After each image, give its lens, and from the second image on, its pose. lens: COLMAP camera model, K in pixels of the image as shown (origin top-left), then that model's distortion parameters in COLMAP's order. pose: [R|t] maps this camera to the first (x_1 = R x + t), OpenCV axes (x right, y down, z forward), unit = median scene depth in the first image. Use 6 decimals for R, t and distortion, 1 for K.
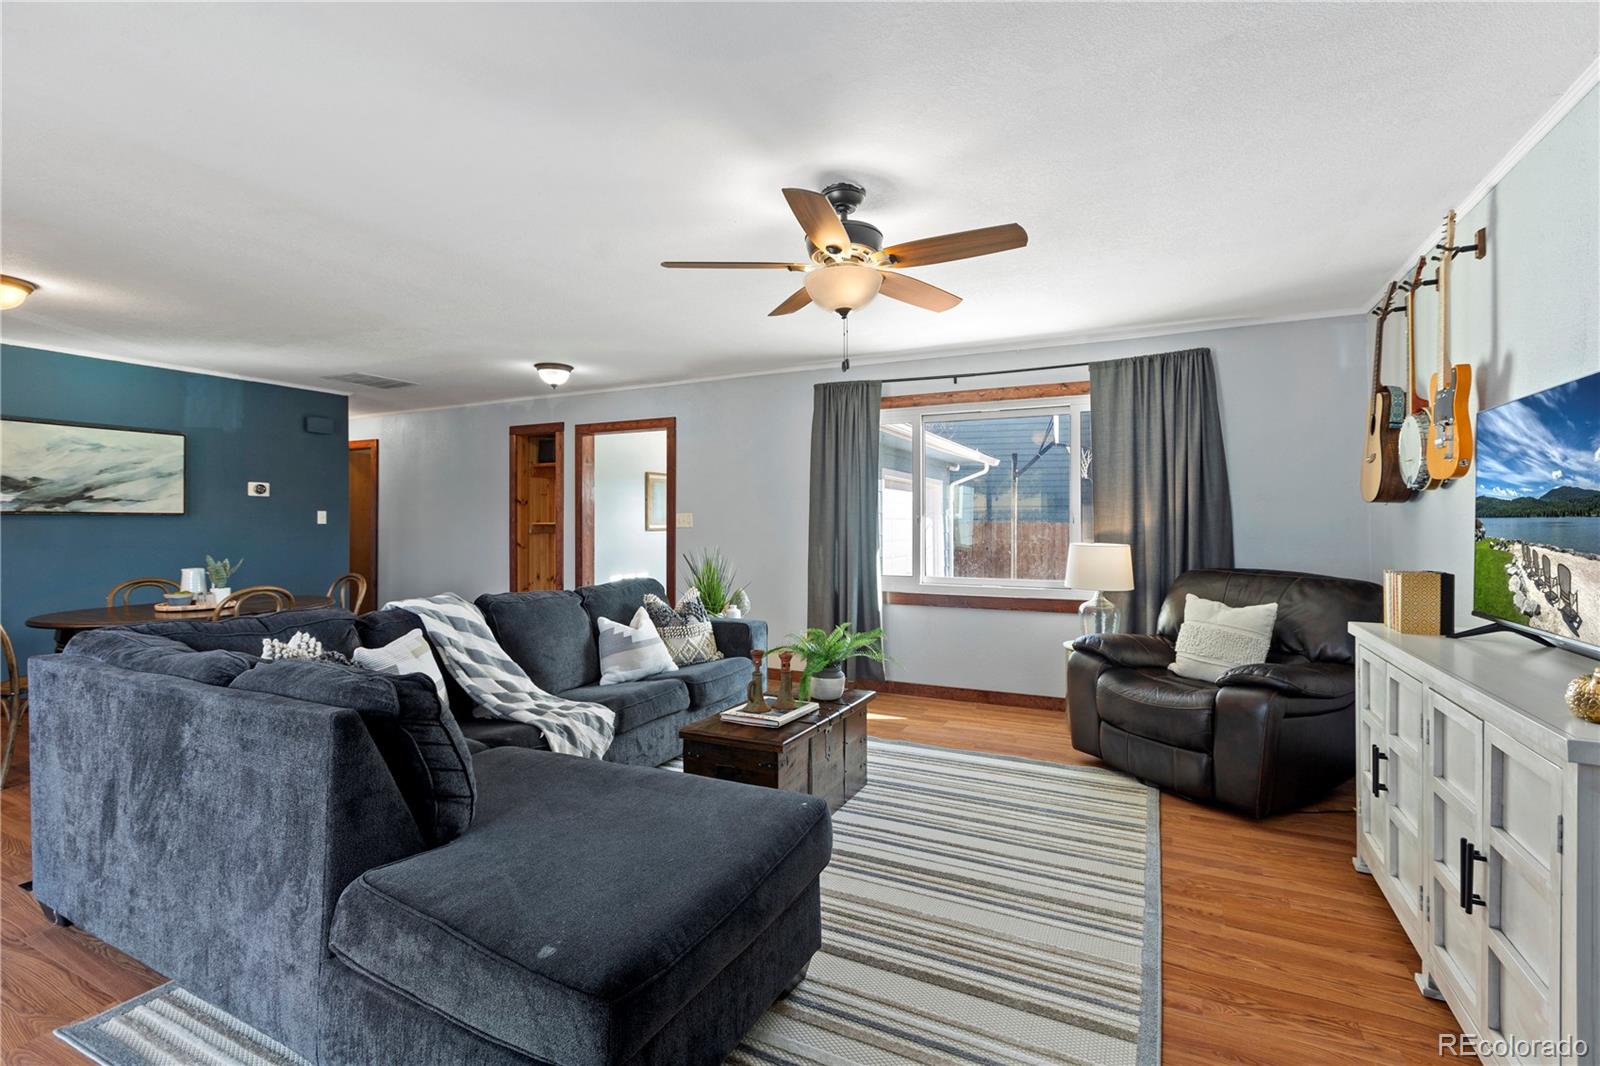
lens RADIAL K [[712.8, 0, 808.6], [0, 712.8, 528.4], [0, 0, 1]] dist [-0.003436, 0.000221]
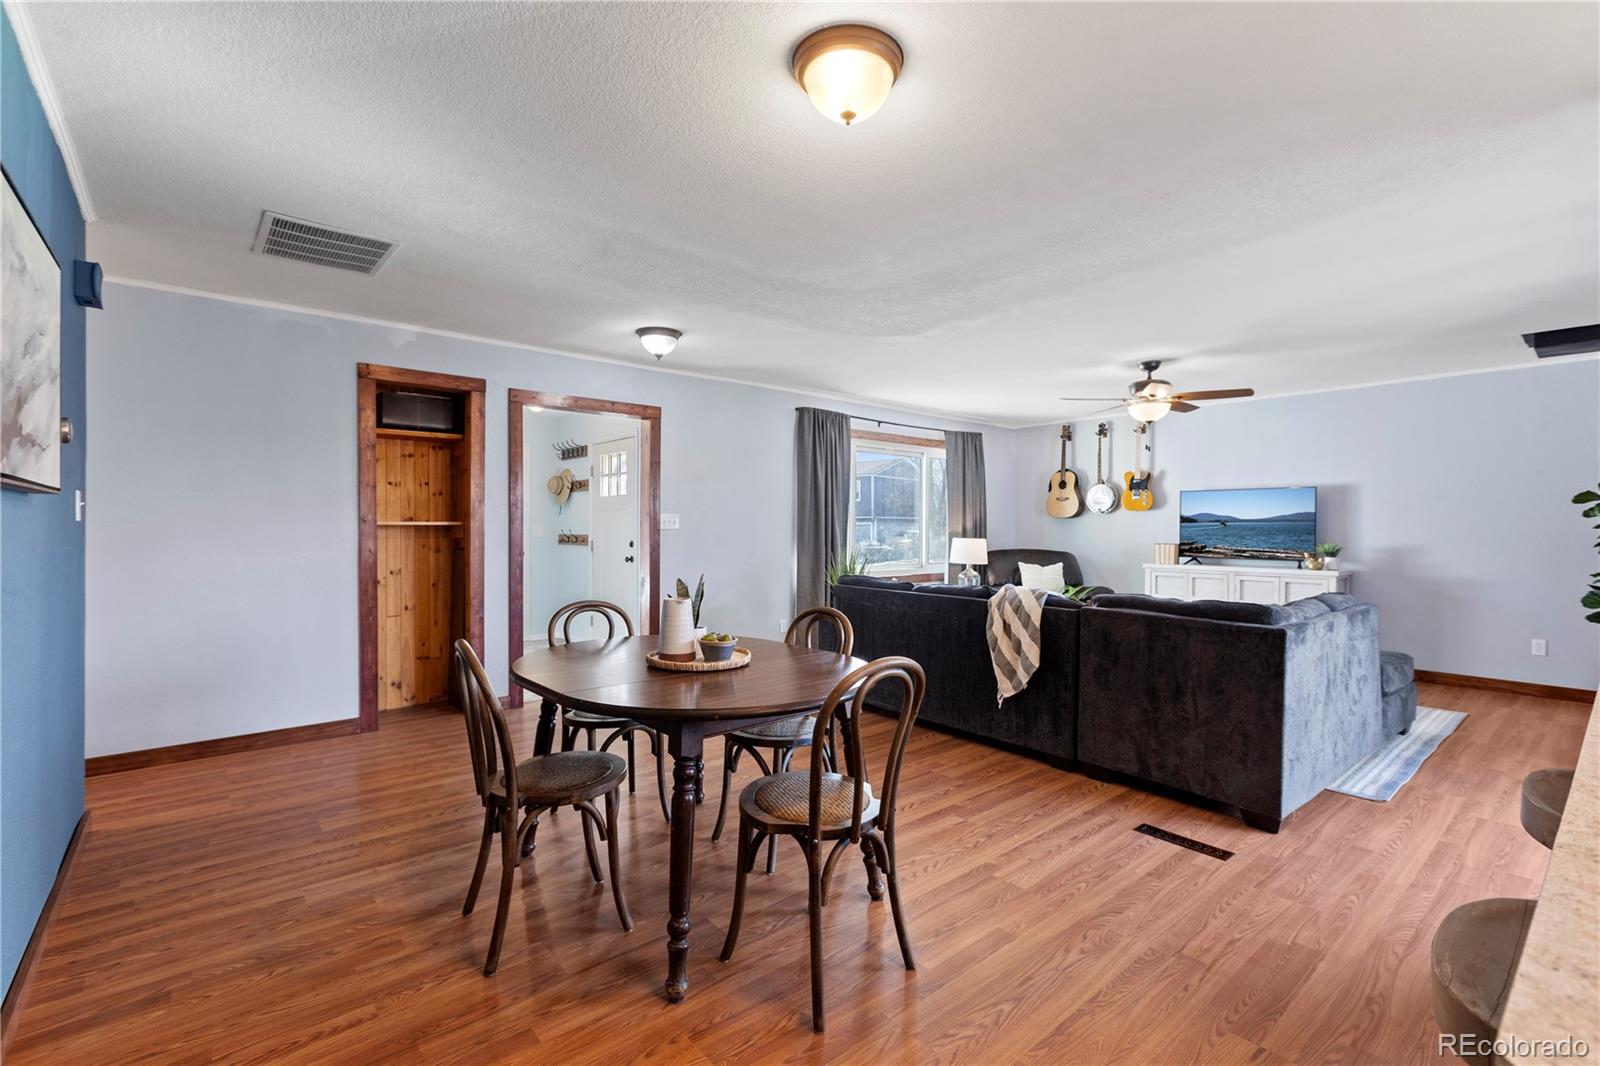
lens RADIAL K [[712.8, 0, 808.6], [0, 712.8, 528.4], [0, 0, 1]] dist [-0.003436, 0.000221]
pose [[0.397586, -0.000421, 0.917565, -1.122181], [0.003669, 0.999993, -0.001132, -0.000696], [-0.917558, 0.003817, 0.397584, 0.557256]]
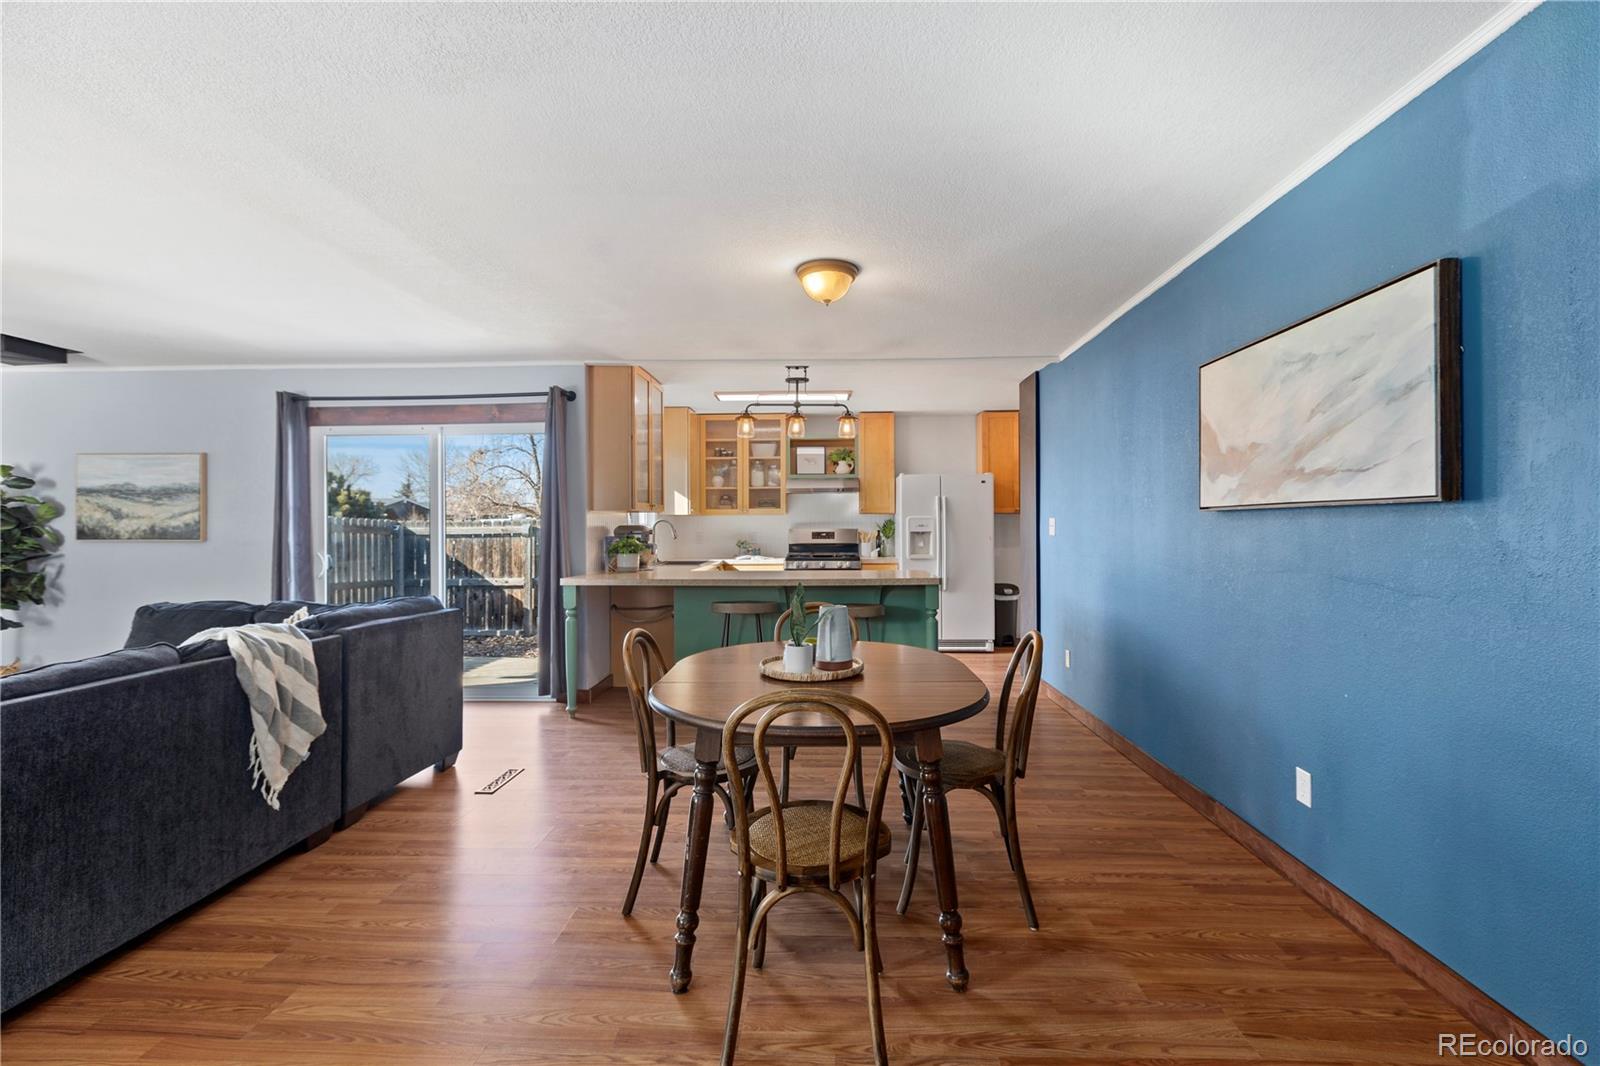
lens RADIAL K [[712.8, 0, 808.6], [0, 712.8, 528.4], [0, 0, 1]] dist [-0.003436, 0.000221]
pose [[-0.913506, 0.010620, -0.406686, -0.502919], [0.005796, 0.999898, 0.013092, -0.012907], [0.406783, 0.009602, -0.913474, 1.265552]]
